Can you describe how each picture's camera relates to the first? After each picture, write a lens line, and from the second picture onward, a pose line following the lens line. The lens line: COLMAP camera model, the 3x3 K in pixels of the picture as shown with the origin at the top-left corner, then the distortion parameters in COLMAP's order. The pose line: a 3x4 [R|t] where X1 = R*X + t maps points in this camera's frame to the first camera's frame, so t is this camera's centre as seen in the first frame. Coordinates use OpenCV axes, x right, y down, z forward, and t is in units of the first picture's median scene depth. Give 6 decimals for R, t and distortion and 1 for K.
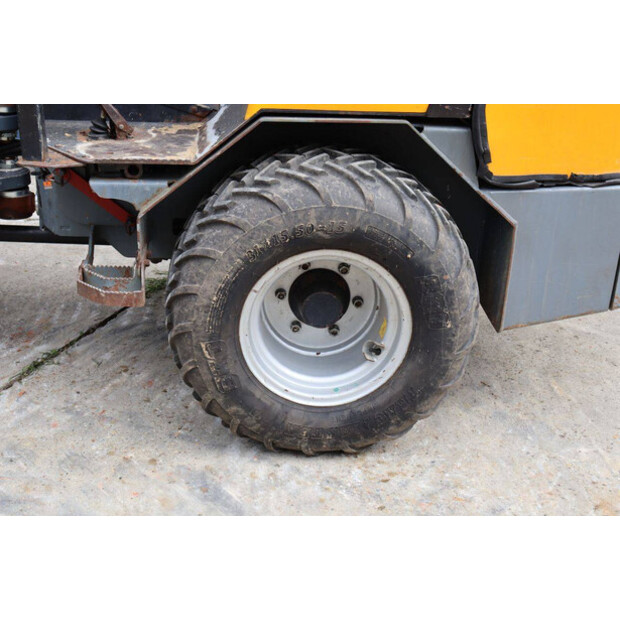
lens RADIAL K [[890.3, 0, 310.0], [0, 890.3, 310.0], [0, 0, 1]] dist [0.016035, 0.106510]
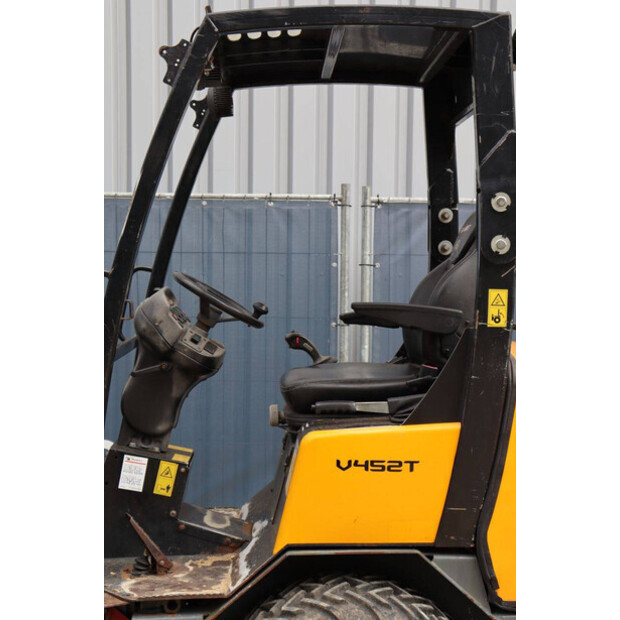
lens RADIAL K [[1241.5, 0, 320.4], [0, 1241.5, 309.0], [0, 0, 1]] dist [0.046589, 2.344030]
pose [[0.998101, -0.040810, -0.046133, 0.070661], [0.022685, 0.939912, -0.340662, 0.033178], [0.057264, 0.338968, 0.939053, -0.569747]]
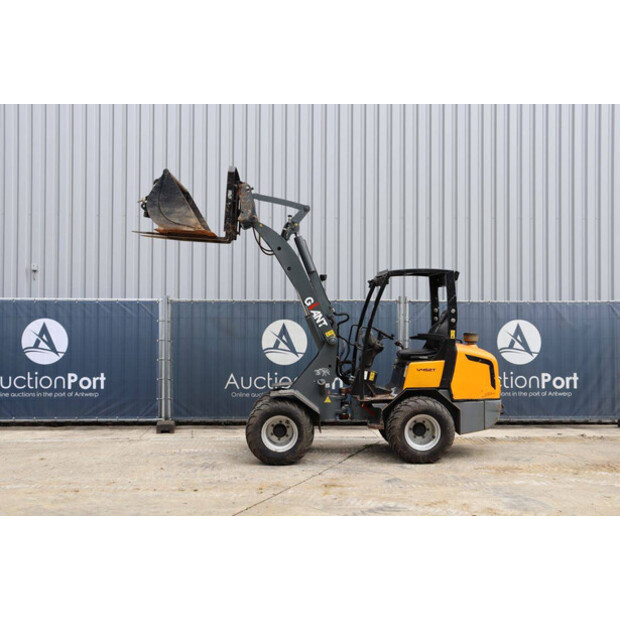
lens RADIAL K [[890.3, 0, 310.0], [0, 890.3, 310.0], [0, 0, 1]] dist [0.016035, 0.106510]
pose [[0.998308, -0.051777, -0.026455, -0.429204], [0.038462, 0.929279, -0.367371, 1.160492], [0.043605, 0.365732, 0.929698, -3.757184]]
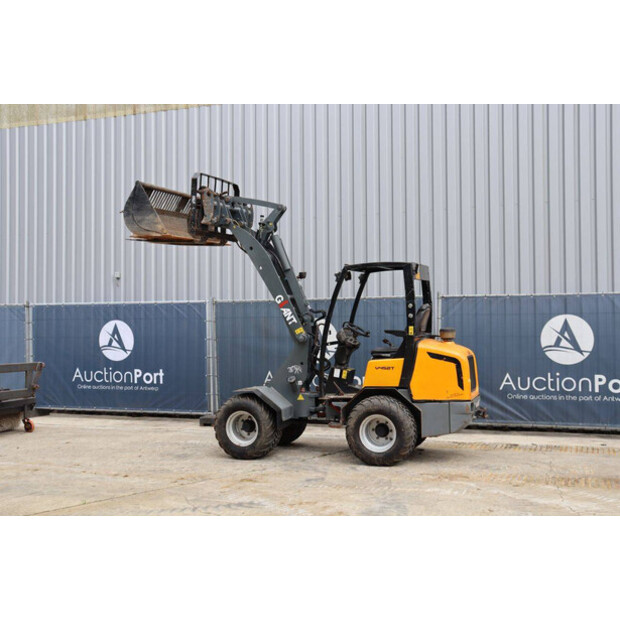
lens RADIAL K [[867.1, 0, 270.8], [0, 867.1, 309.6], [0, 0, 1]] dist [0.051076, 0.079492]
pose [[0.897236, -0.070092, -0.435953, 1.536129], [-0.100763, 0.928766, -0.356707, 1.095604], [0.429901, 0.363978, 0.826260, -3.200721]]
